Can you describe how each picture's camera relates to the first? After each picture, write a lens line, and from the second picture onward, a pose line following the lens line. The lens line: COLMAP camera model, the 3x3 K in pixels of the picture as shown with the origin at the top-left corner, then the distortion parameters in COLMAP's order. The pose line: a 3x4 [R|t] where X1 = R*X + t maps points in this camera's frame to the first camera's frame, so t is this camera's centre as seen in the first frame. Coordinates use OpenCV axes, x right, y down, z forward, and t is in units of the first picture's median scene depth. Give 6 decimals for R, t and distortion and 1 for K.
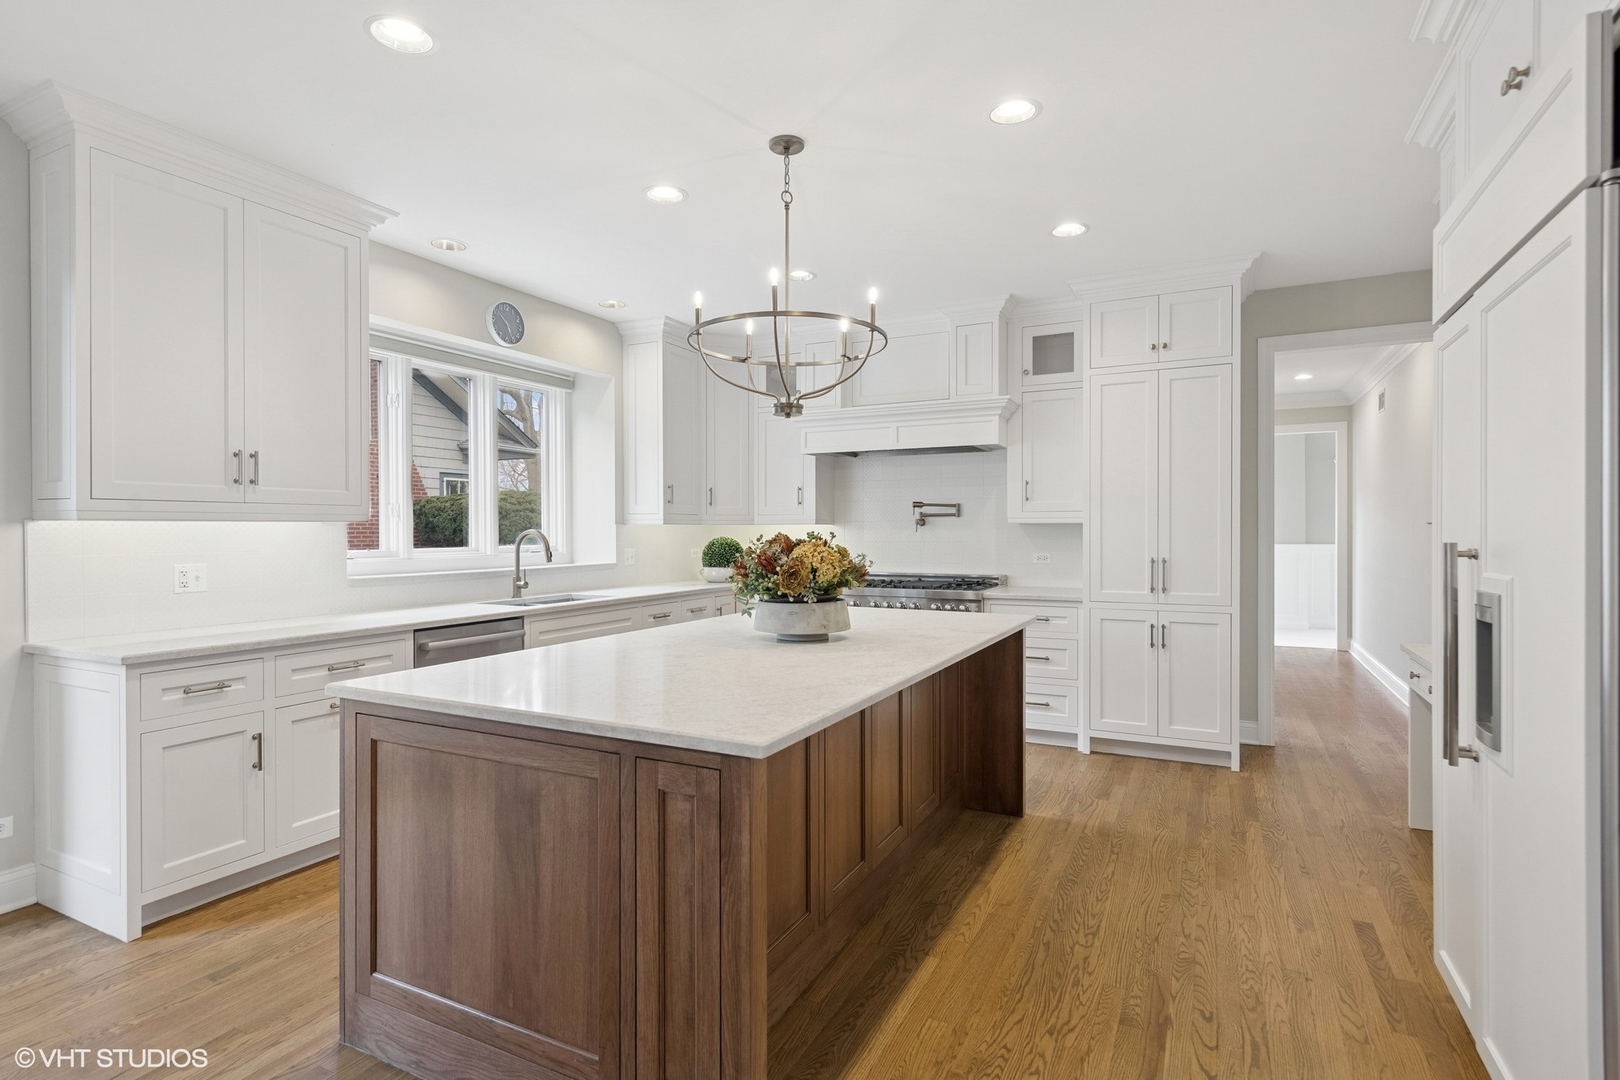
lens RADIAL K [[817.5, 0, 809.0], [0, 817.5, 532.8], [0, 0, 1]] dist [-0.006440, -0.000233]
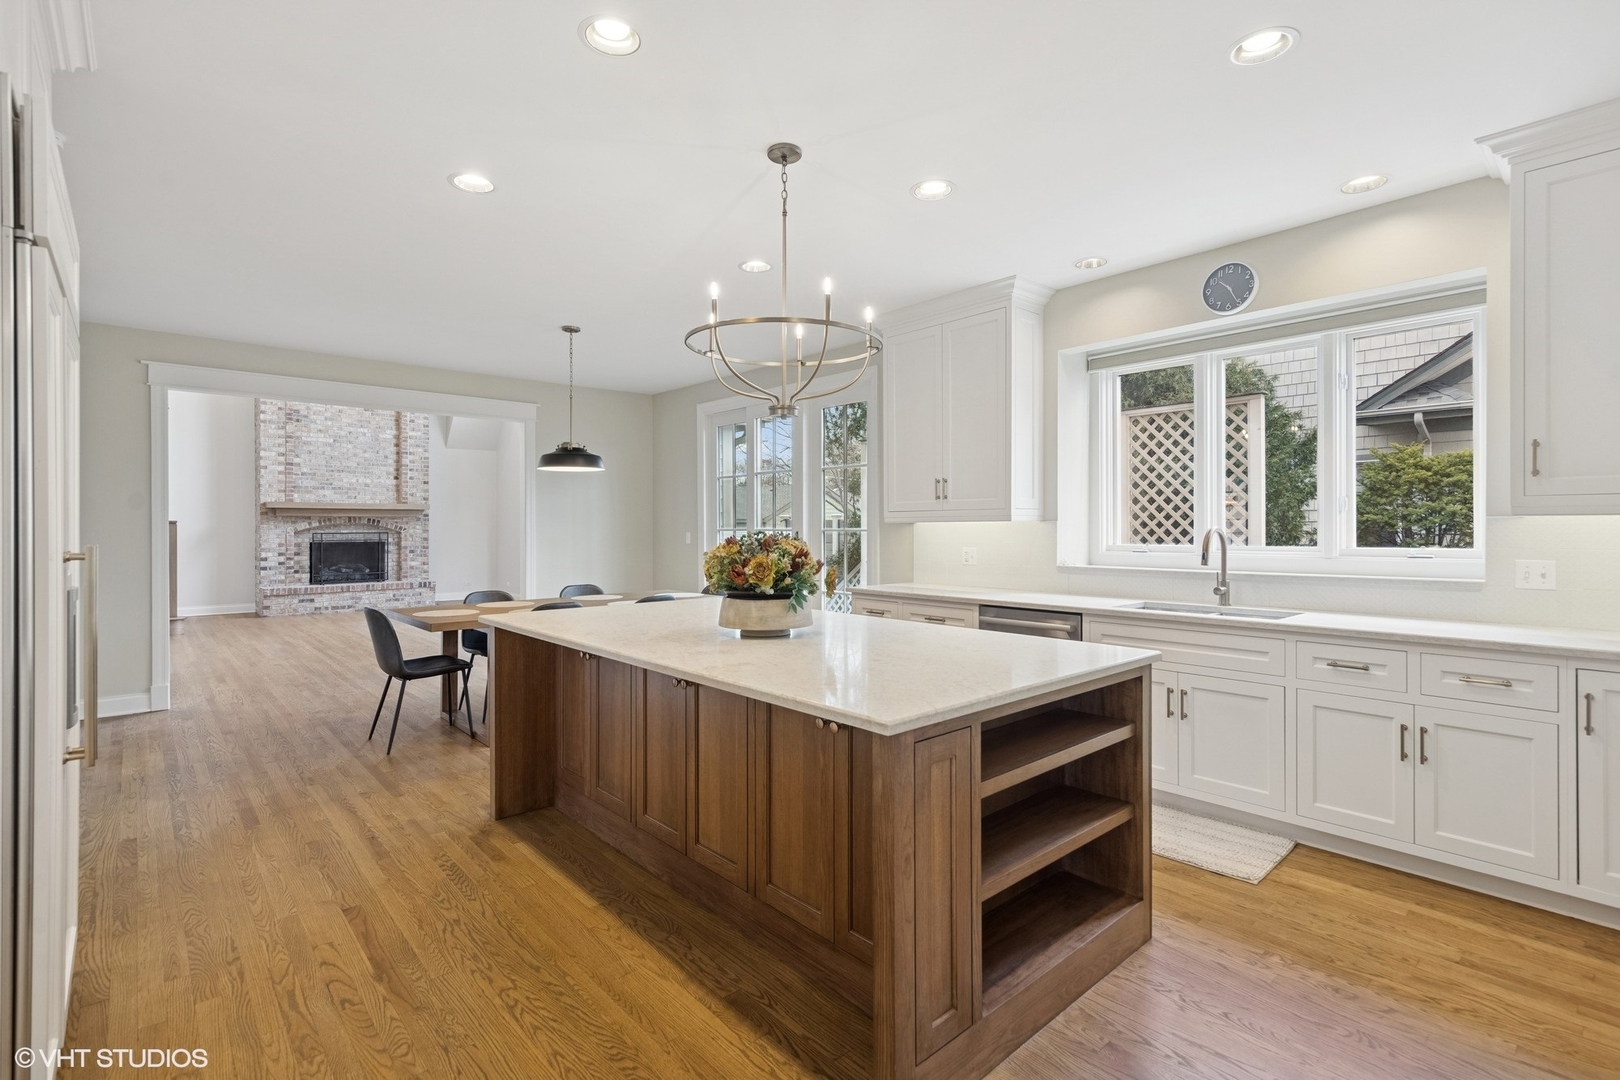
lens RADIAL K [[746.7, 0, 813.0], [0, 746.7, 532.8], [0, 0, 1]] dist [0.004081, 0.000026]
pose [[-0.366976, 0.014479, -0.930118, 1.020204], [0.003169, 0.999893, 0.014314, -0.018797], [0.930225, 0.002306, -0.366982, 1.686395]]
